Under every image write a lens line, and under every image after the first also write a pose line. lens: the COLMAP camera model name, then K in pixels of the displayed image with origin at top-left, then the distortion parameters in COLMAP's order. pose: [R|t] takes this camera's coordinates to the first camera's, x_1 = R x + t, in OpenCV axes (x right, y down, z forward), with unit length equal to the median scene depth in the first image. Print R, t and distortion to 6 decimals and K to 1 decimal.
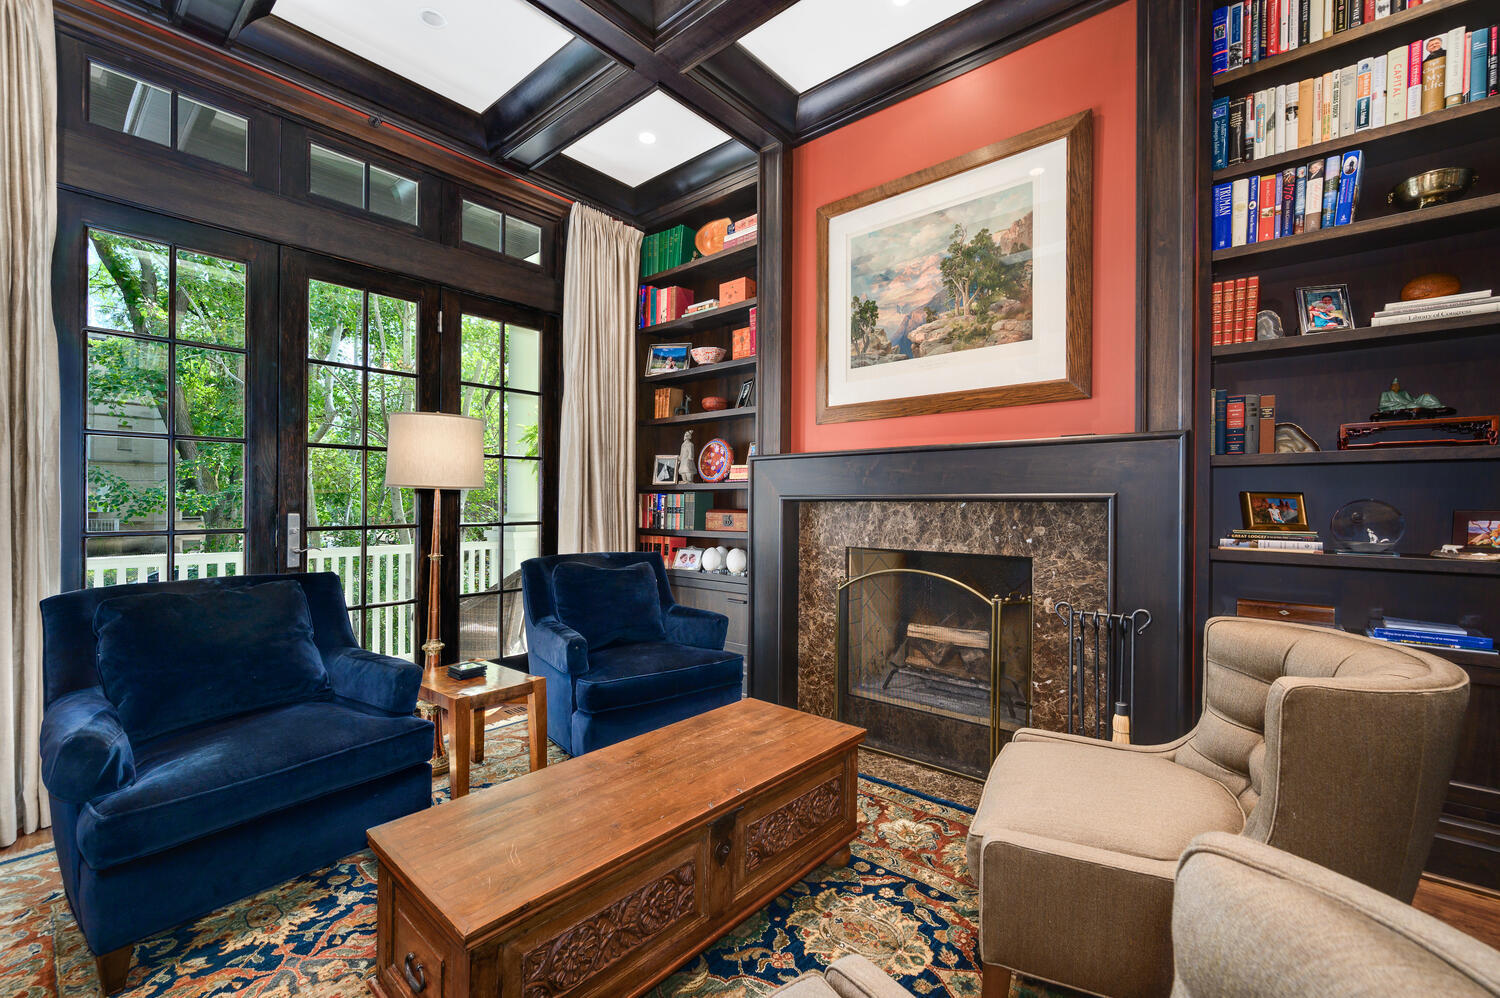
lens RADIAL K [[643.4, 0, 754.7], [0, 643.4, 509.8], [0, 0, 1]] dist [0.000513, 0.000518]
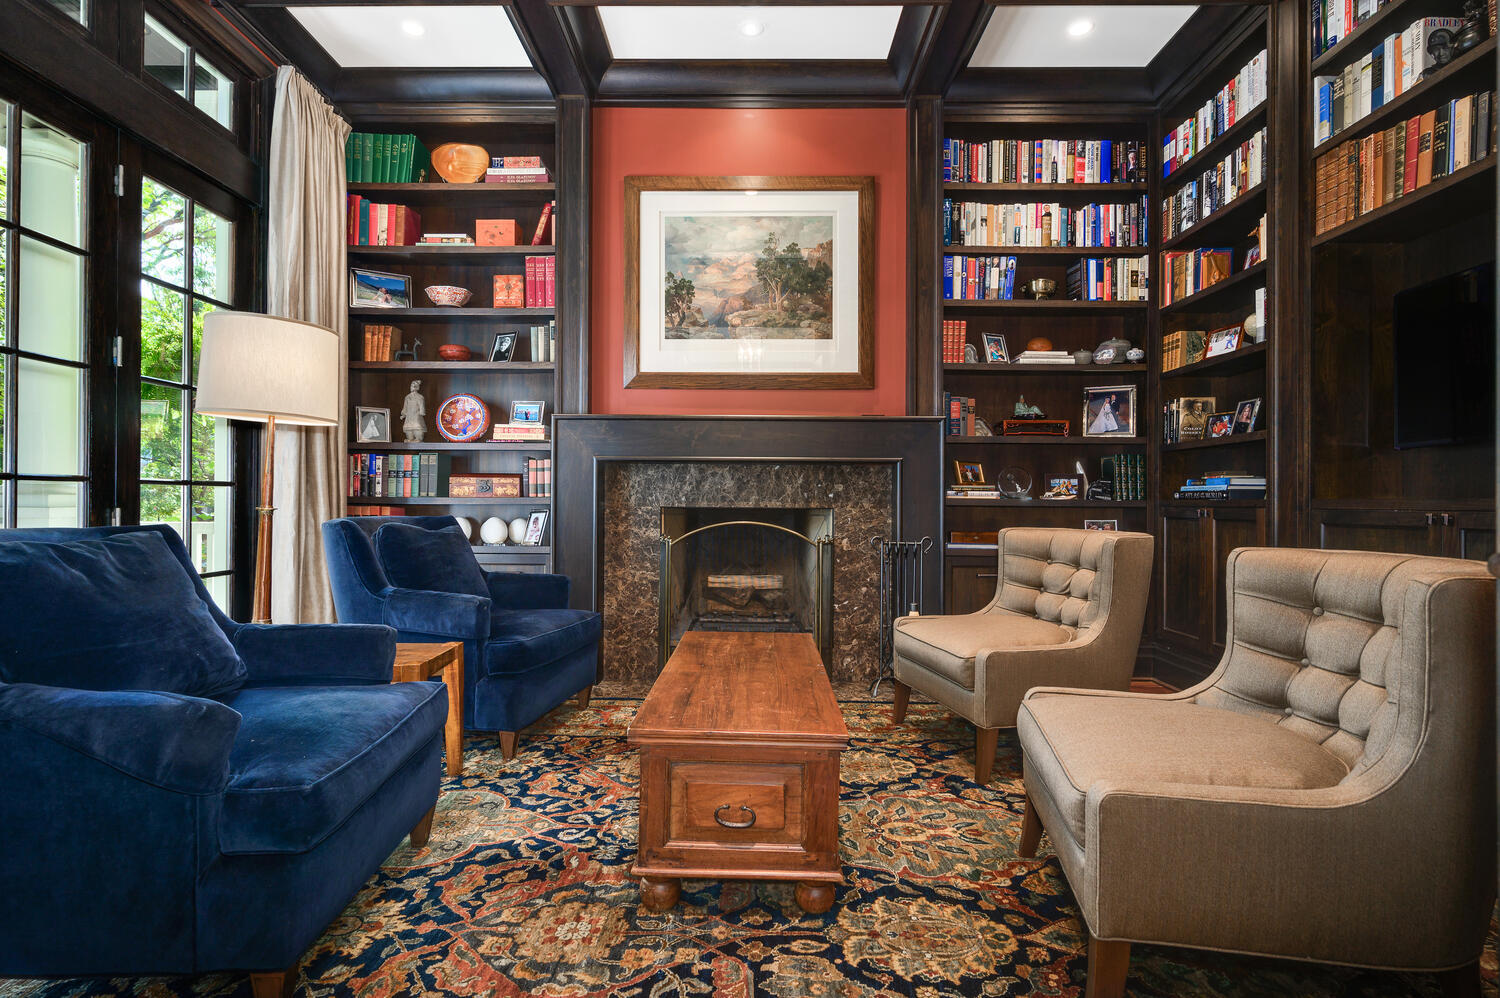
lens RADIAL K [[717.2, 0, 756.1], [0, 717.2, 504.5], [0, 0, 1]] dist [0.002088, 0.000358]
pose [[0.776733, 0.000970, 0.629829, -0.519032], [-0.000525, 0.999999, -0.000893, 0.059331], [-0.629830, 0.000363, 0.776733, -0.015554]]
